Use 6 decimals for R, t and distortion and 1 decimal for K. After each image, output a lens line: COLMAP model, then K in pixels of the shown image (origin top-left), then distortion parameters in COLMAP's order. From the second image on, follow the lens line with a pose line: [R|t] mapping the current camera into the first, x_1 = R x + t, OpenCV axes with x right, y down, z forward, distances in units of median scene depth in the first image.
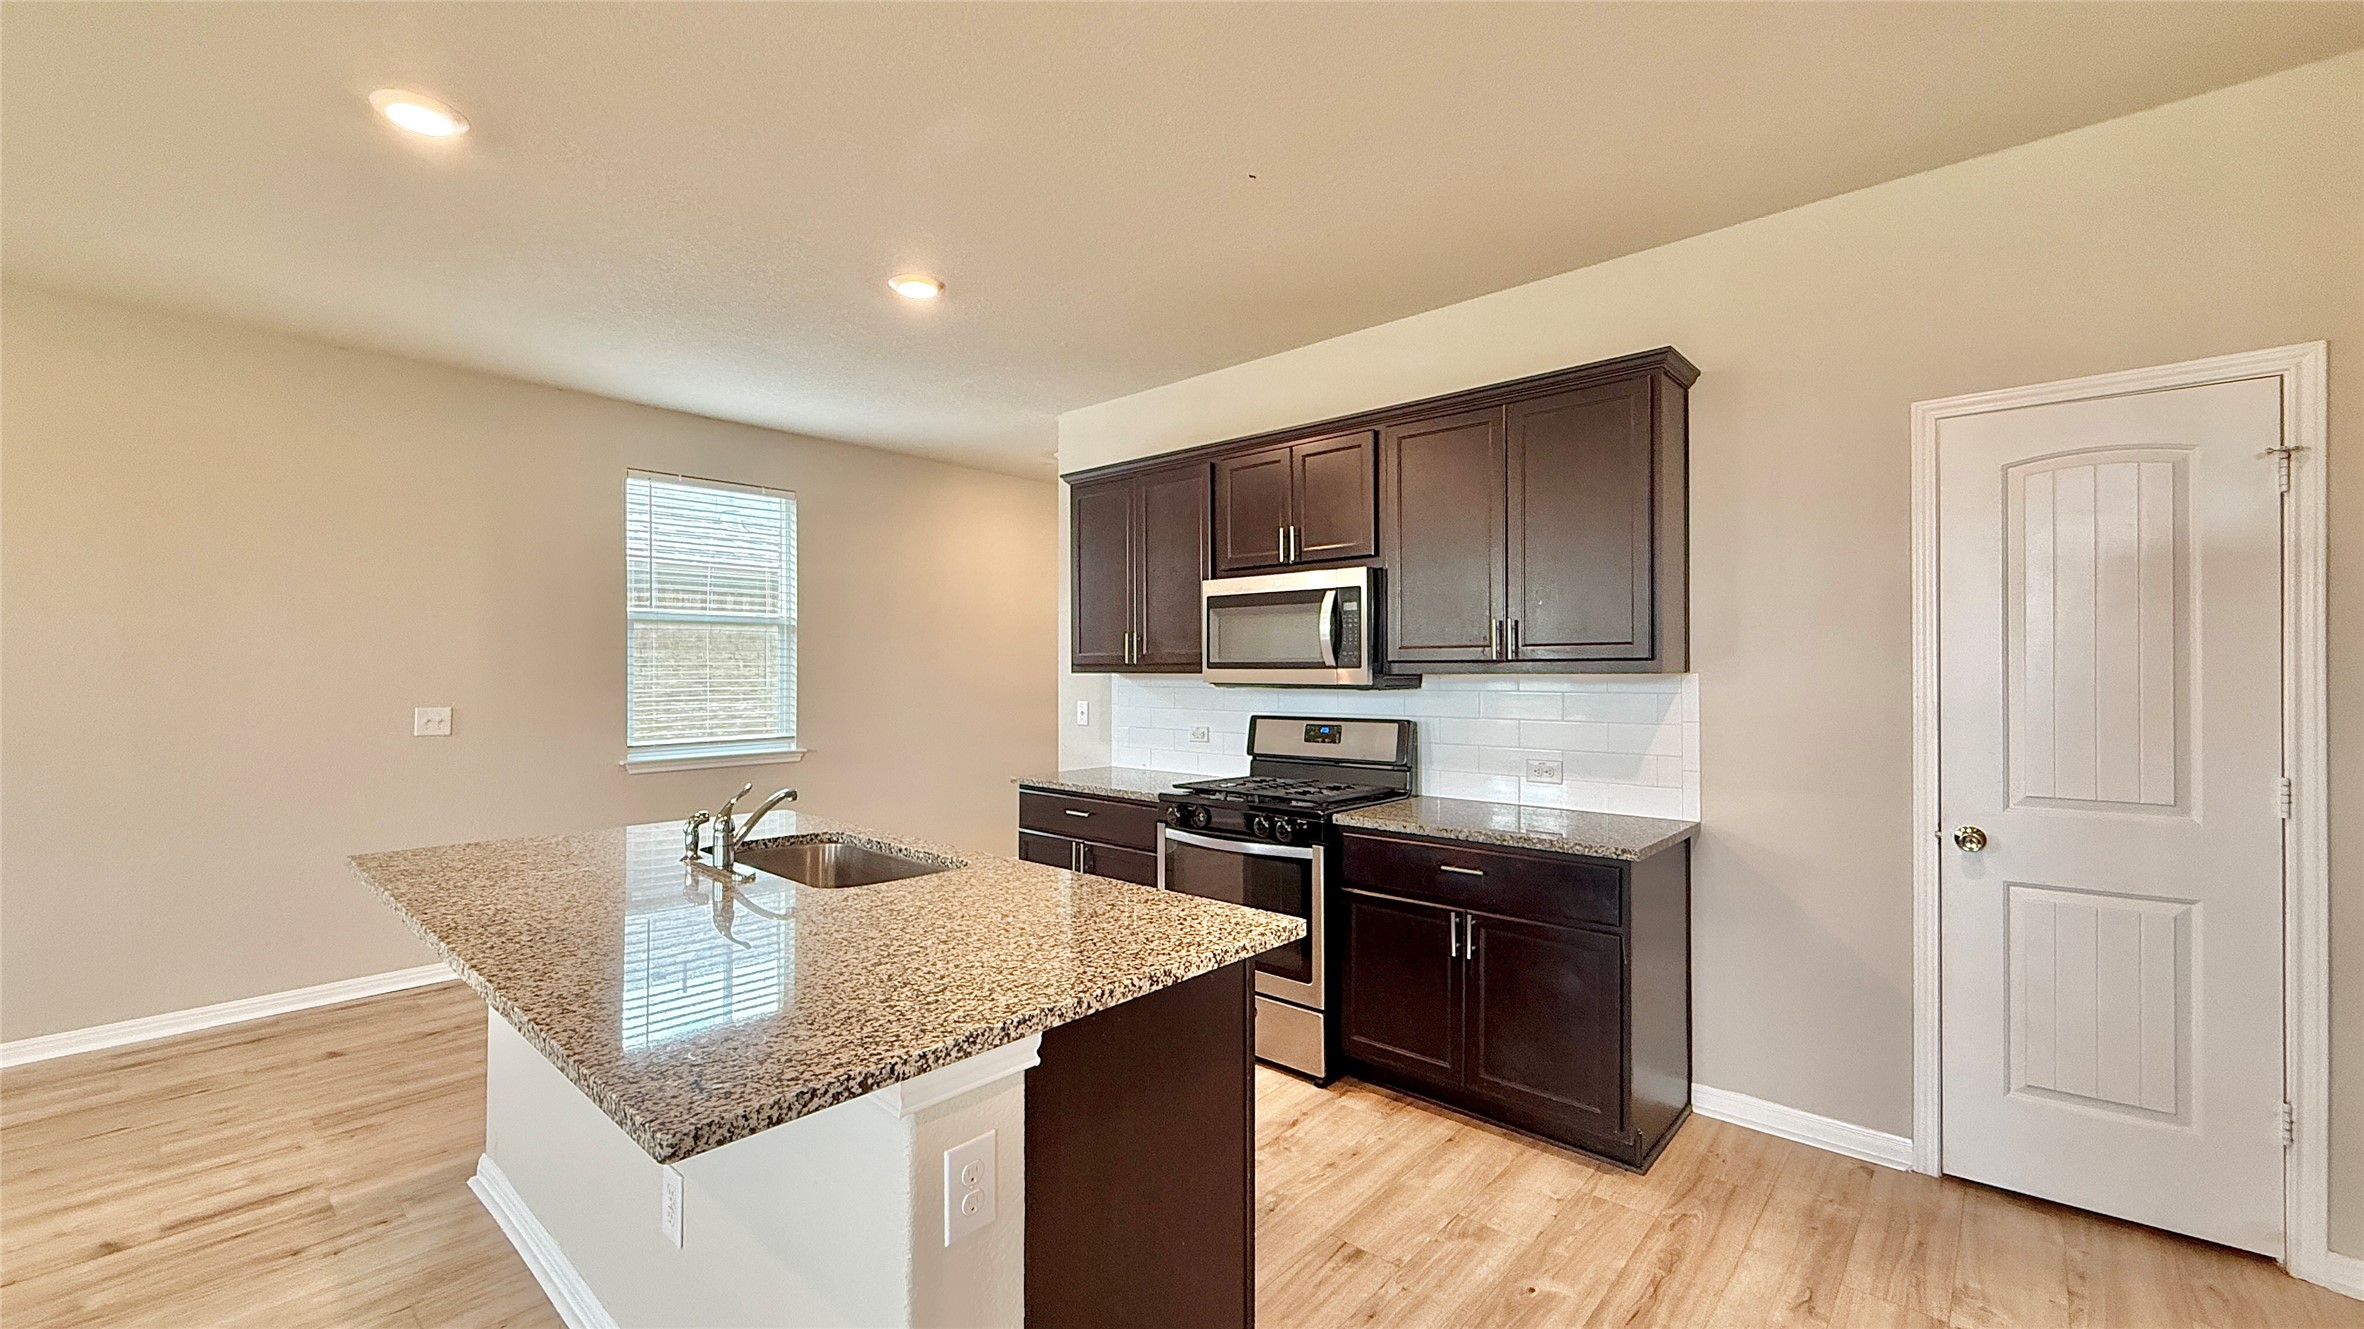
lens RADIAL K [[939.6, 0, 1191.0], [0, 939.6, 666.5], [0, 0, 1]] dist [-0.000491, -0.000467]
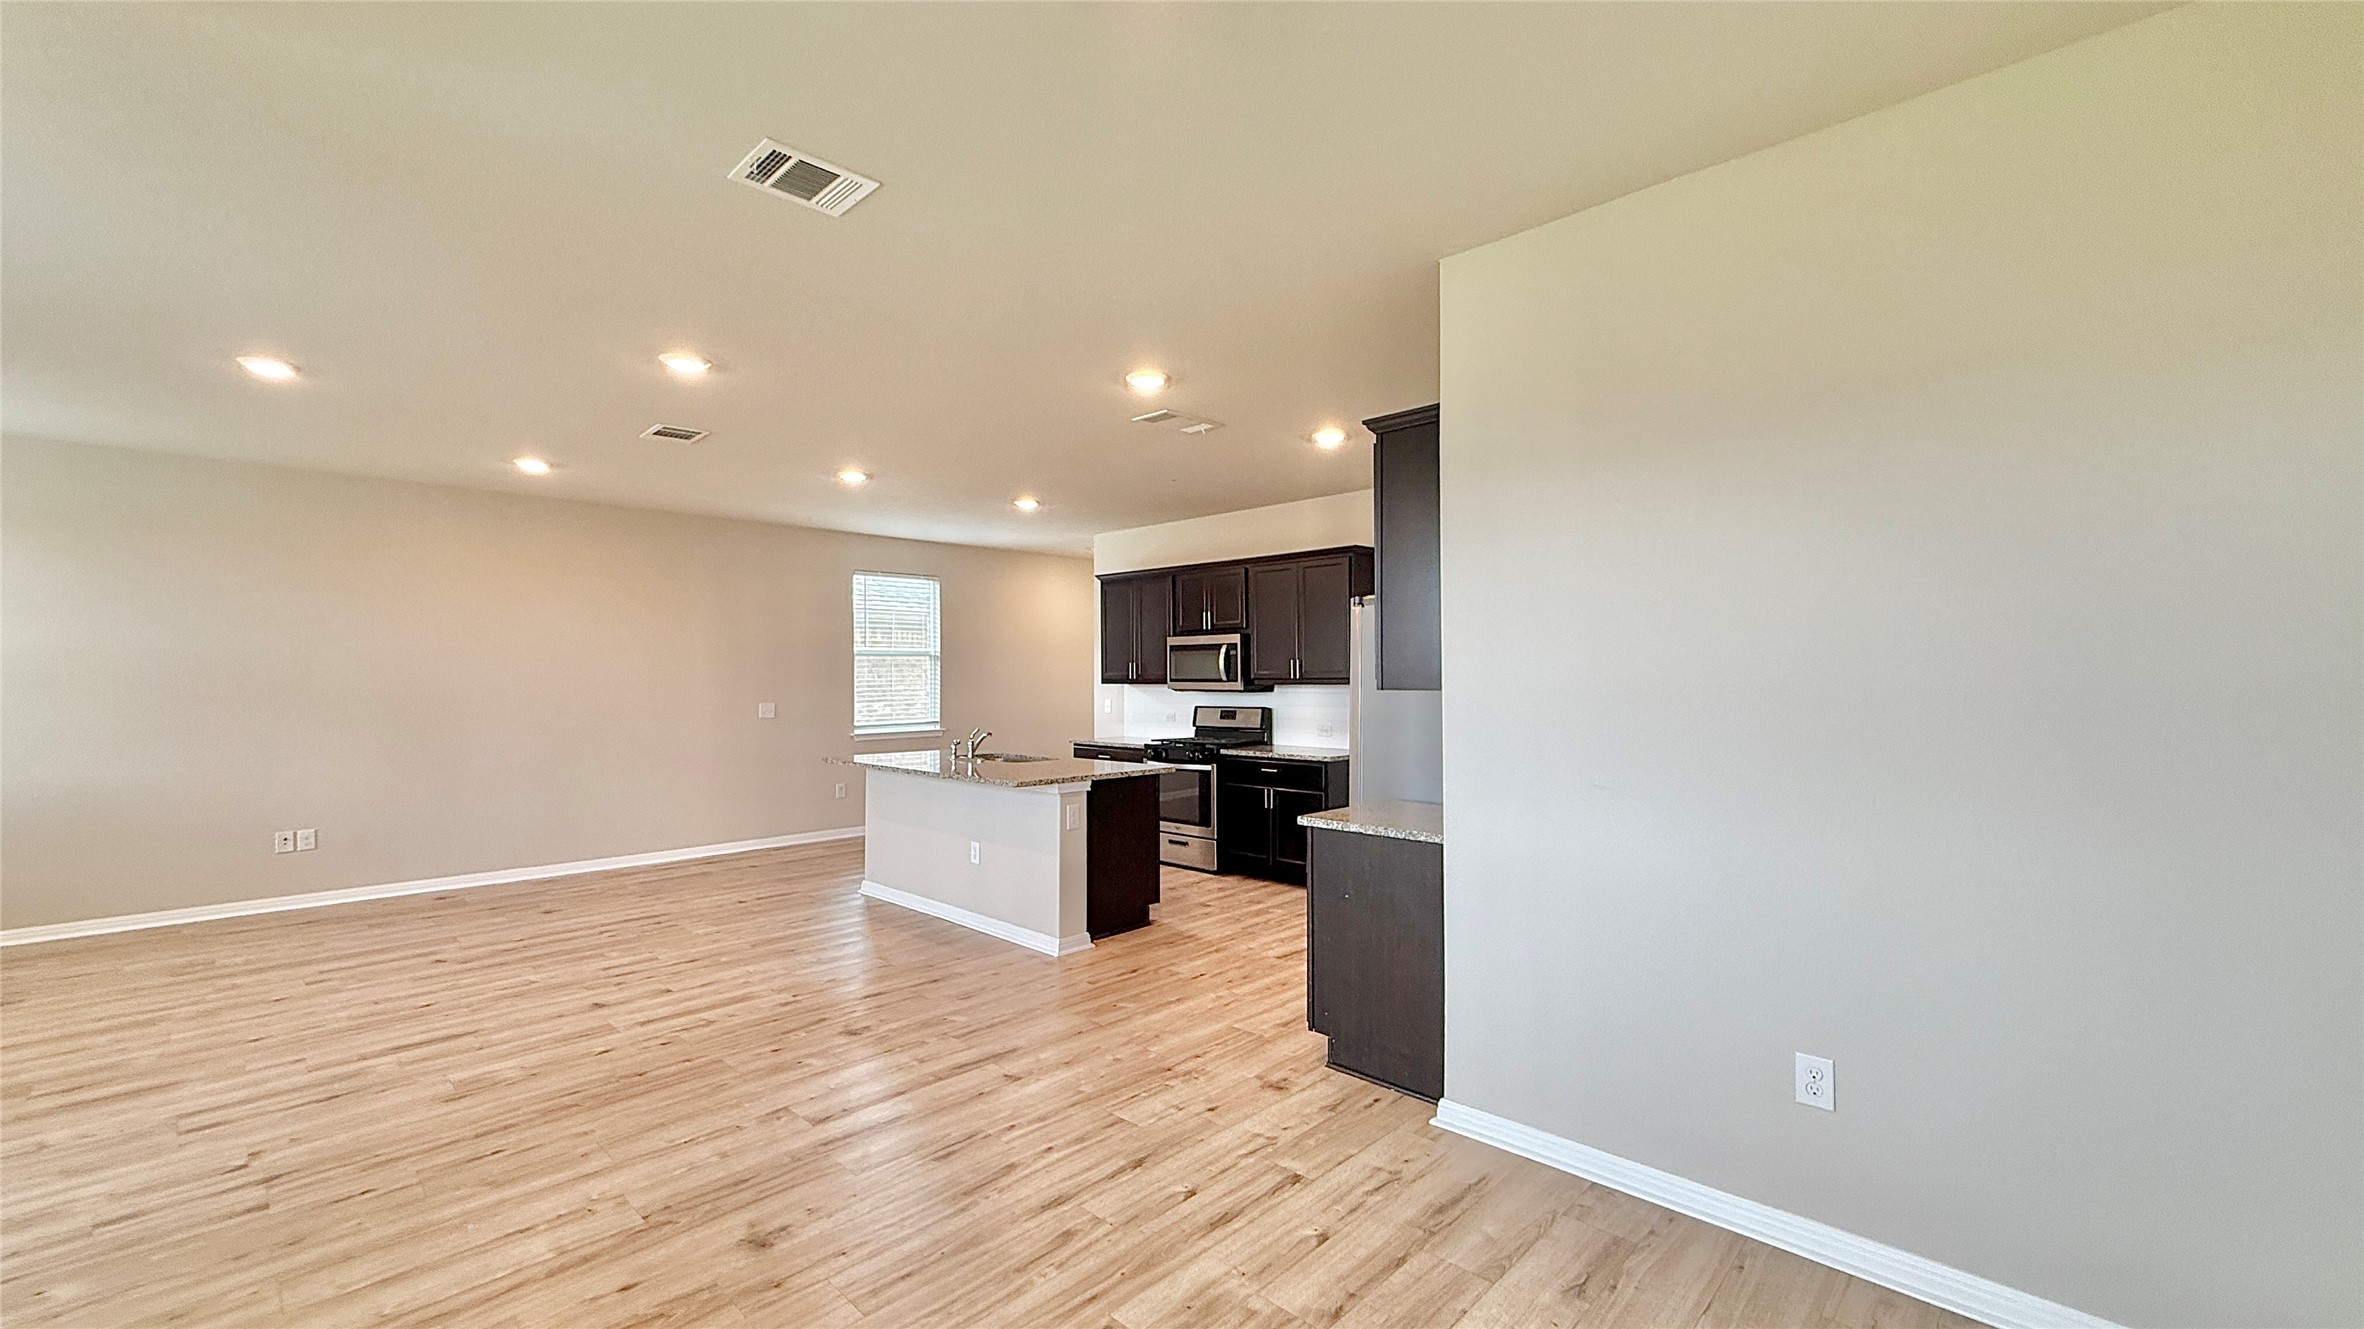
lens RADIAL K [[939.6, 0, 1190.6], [0, 939.6, 670.9], [0, 0, 1]] dist [-0.000491, -0.000467]
pose [[0.999334, -0.002964, -0.036366, 0.139291], [0.002896, 0.999994, -0.001930, -0.017952], [0.036371, 0.001823, 0.999337, -1.013675]]
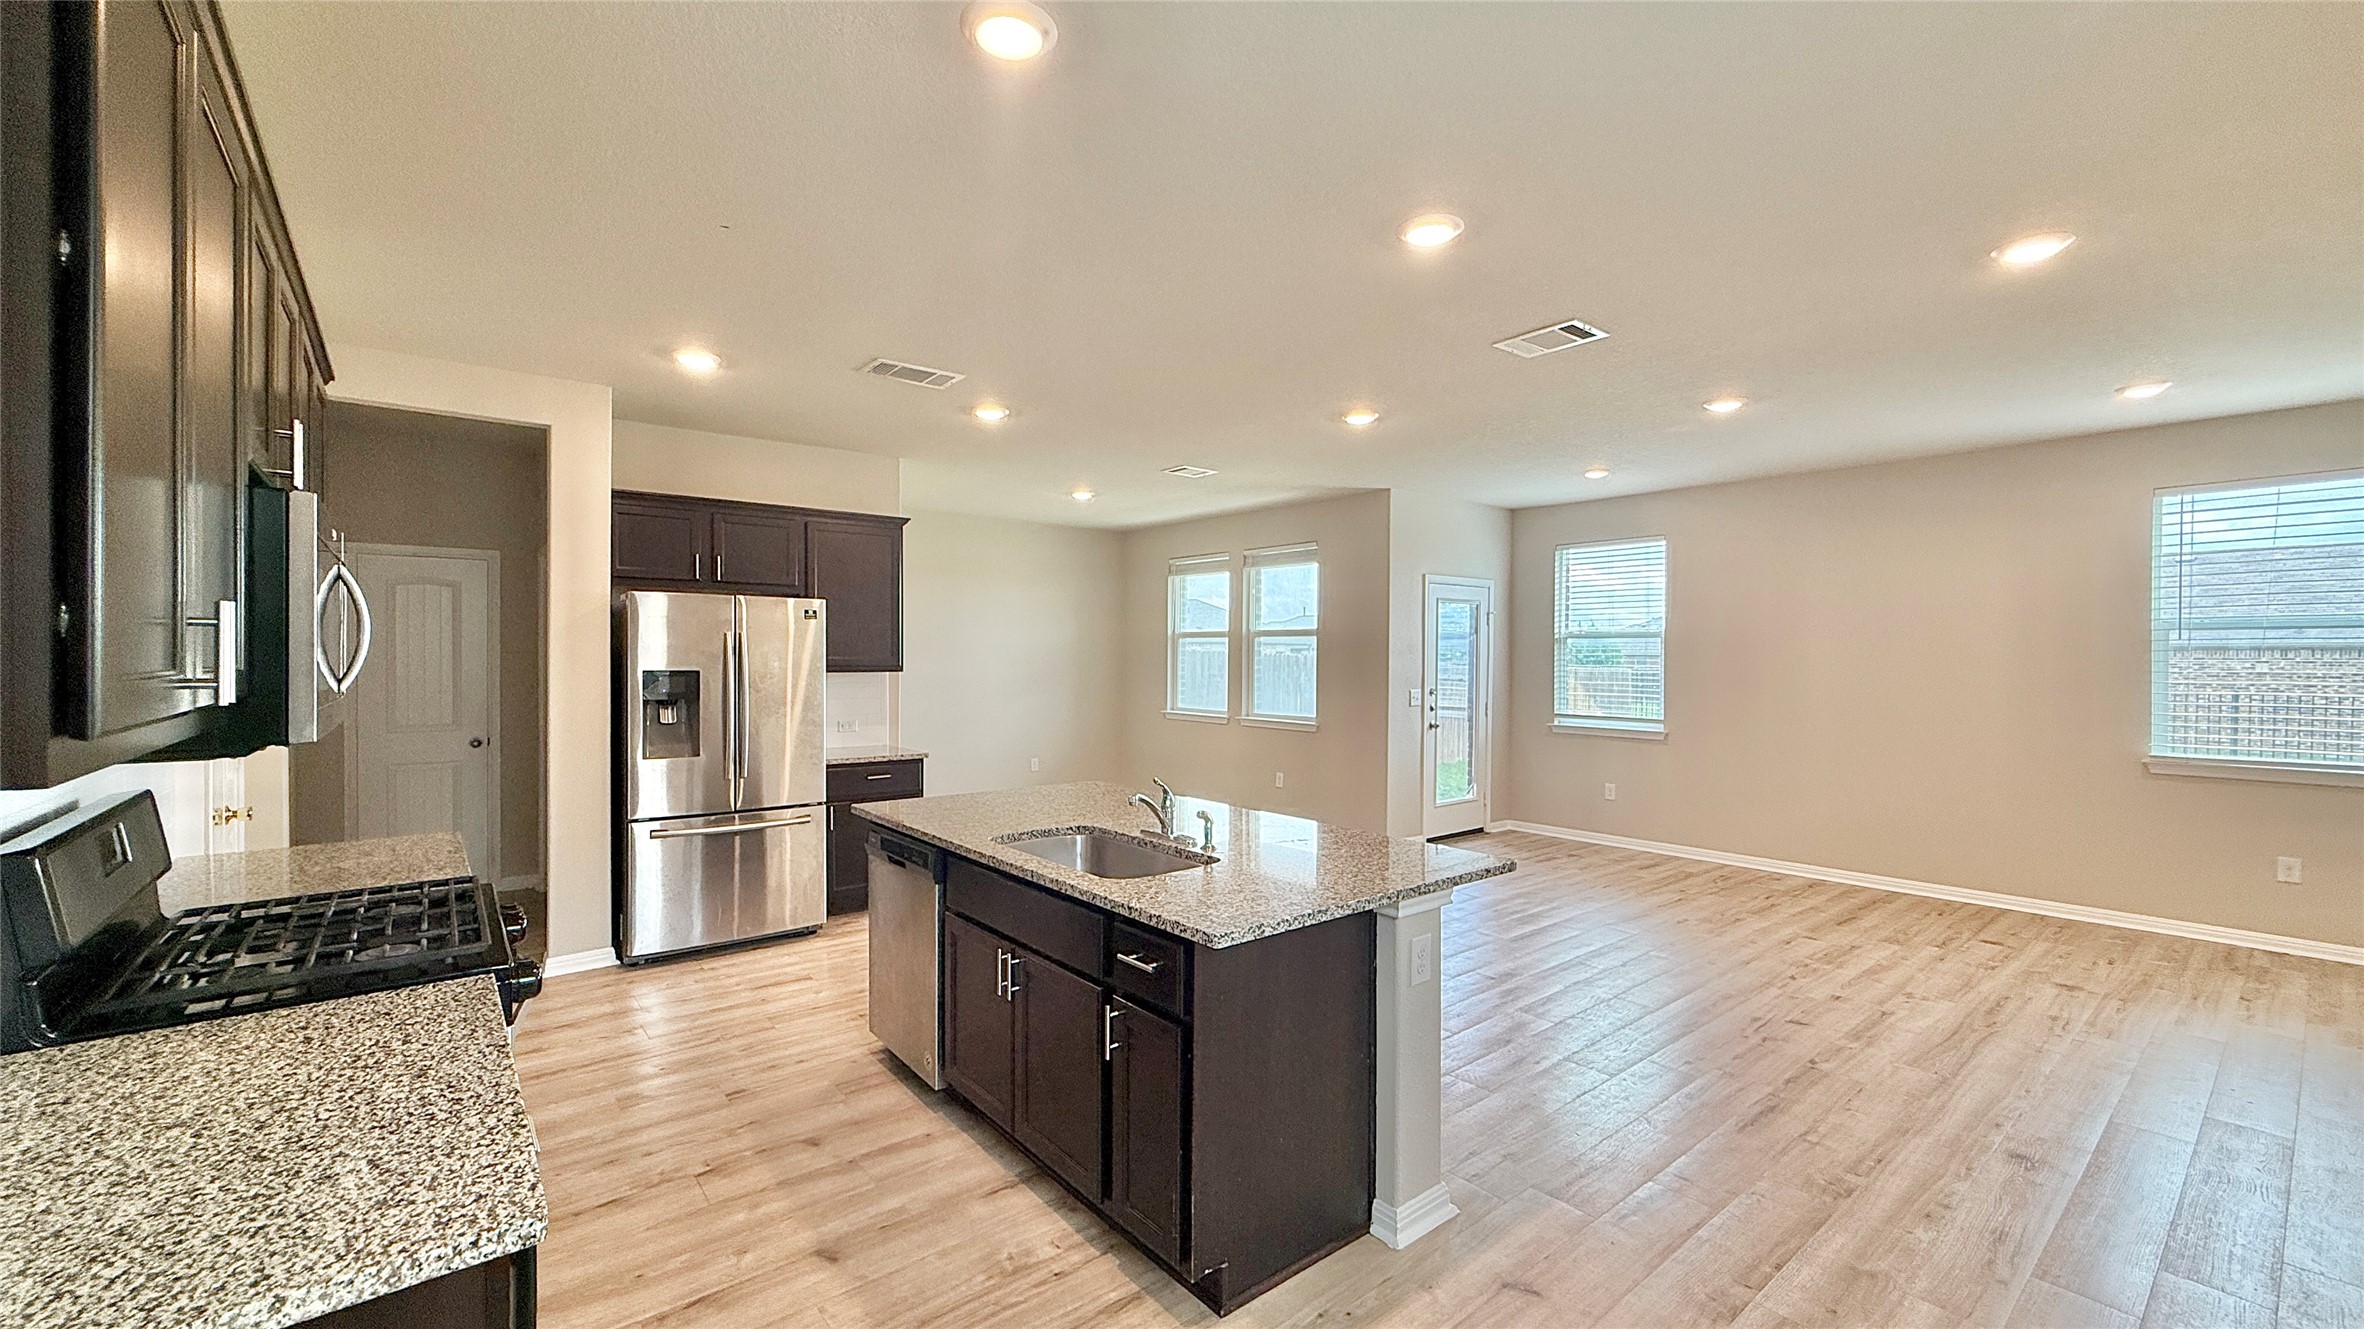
lens RADIAL K [[939.6, 0, 1170.0], [0, 939.6, 680.0], [0, 0, 1]] dist [-0.000491, -0.000467]
pose [[-0.986675, -0.008732, 0.162467, -0.432397], [-0.005662, 0.999797, 0.019349, -0.016960], [-0.162603, 0.018171, -0.986524, 1.412209]]
